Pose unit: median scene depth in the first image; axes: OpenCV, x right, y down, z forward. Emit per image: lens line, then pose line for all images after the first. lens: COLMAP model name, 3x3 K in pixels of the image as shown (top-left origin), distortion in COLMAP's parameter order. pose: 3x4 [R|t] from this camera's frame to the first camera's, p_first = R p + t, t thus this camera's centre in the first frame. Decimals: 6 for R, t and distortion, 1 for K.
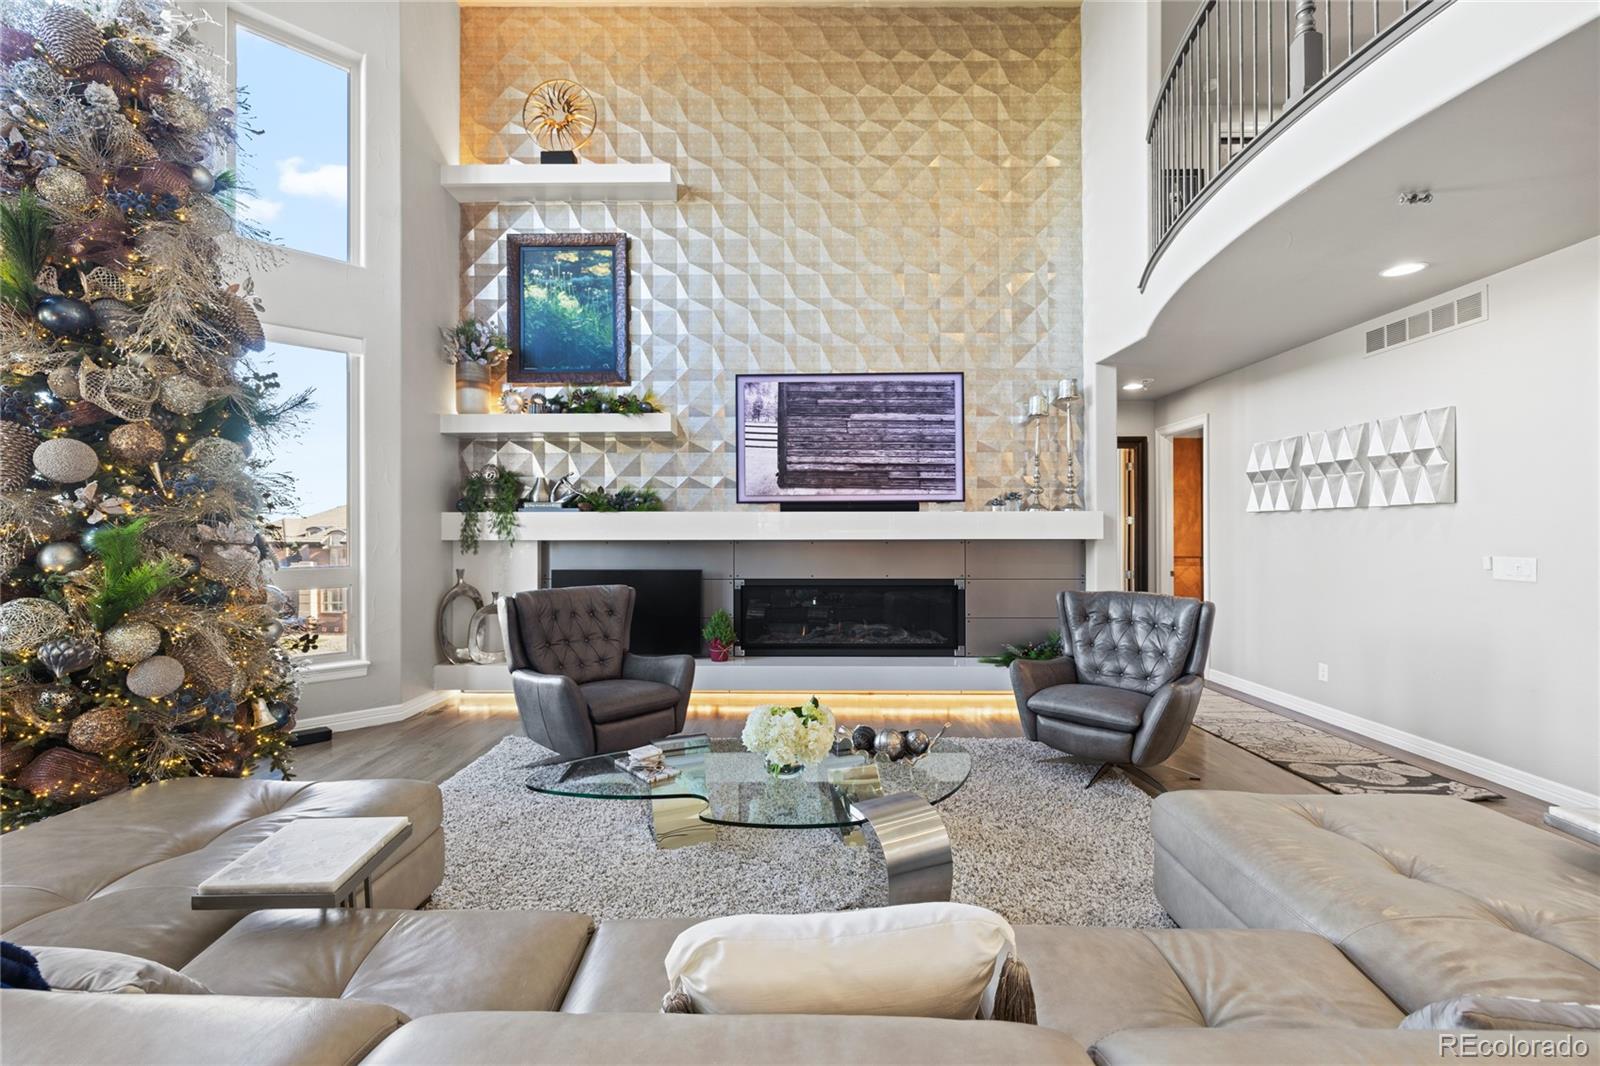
lens RADIAL K [[677.8, 0, 796.0], [0, 677.8, 531.0], [0, 0, 1]] dist [0.010157, -0.000295]
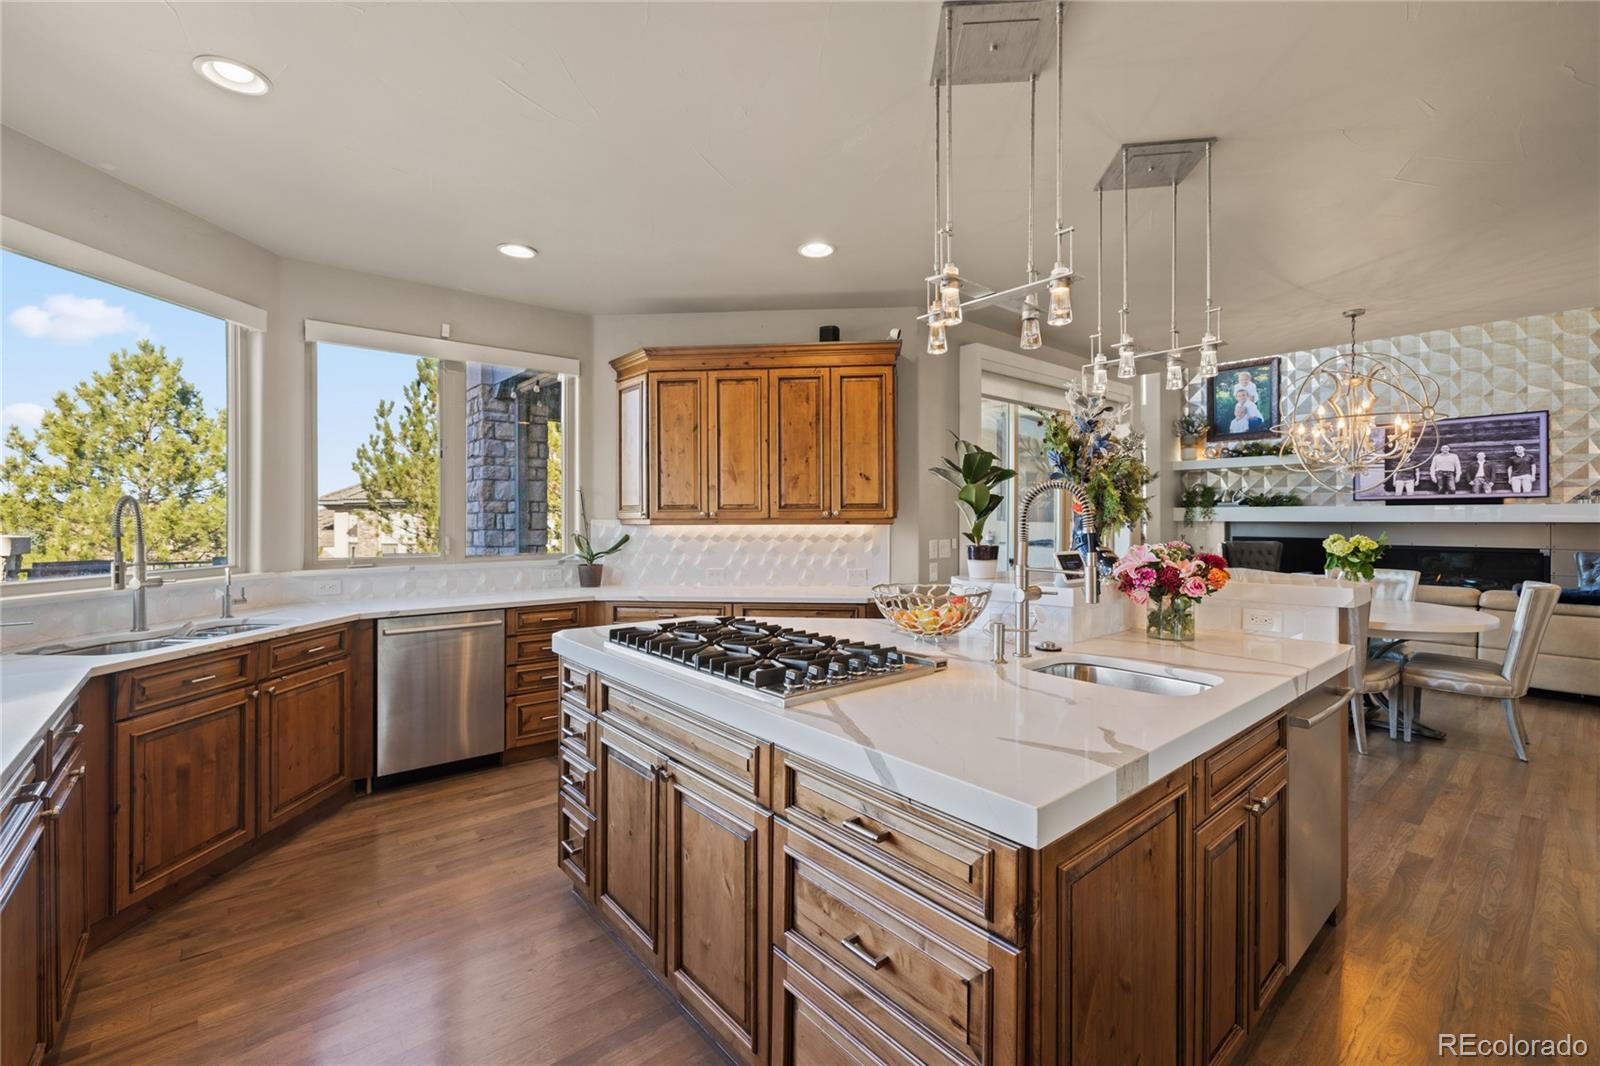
lens RADIAL K [[677.8, 0, 801.3], [0, 677.8, 518.7], [0, 0, 1]] dist [0.010157, -0.000295]
pose [[0.655236, 0.001802, -0.755422, 0.308524], [0.004208, 0.999973, 0.006035, -0.011361], [0.755412, -0.007133, 0.655211, -1.226677]]
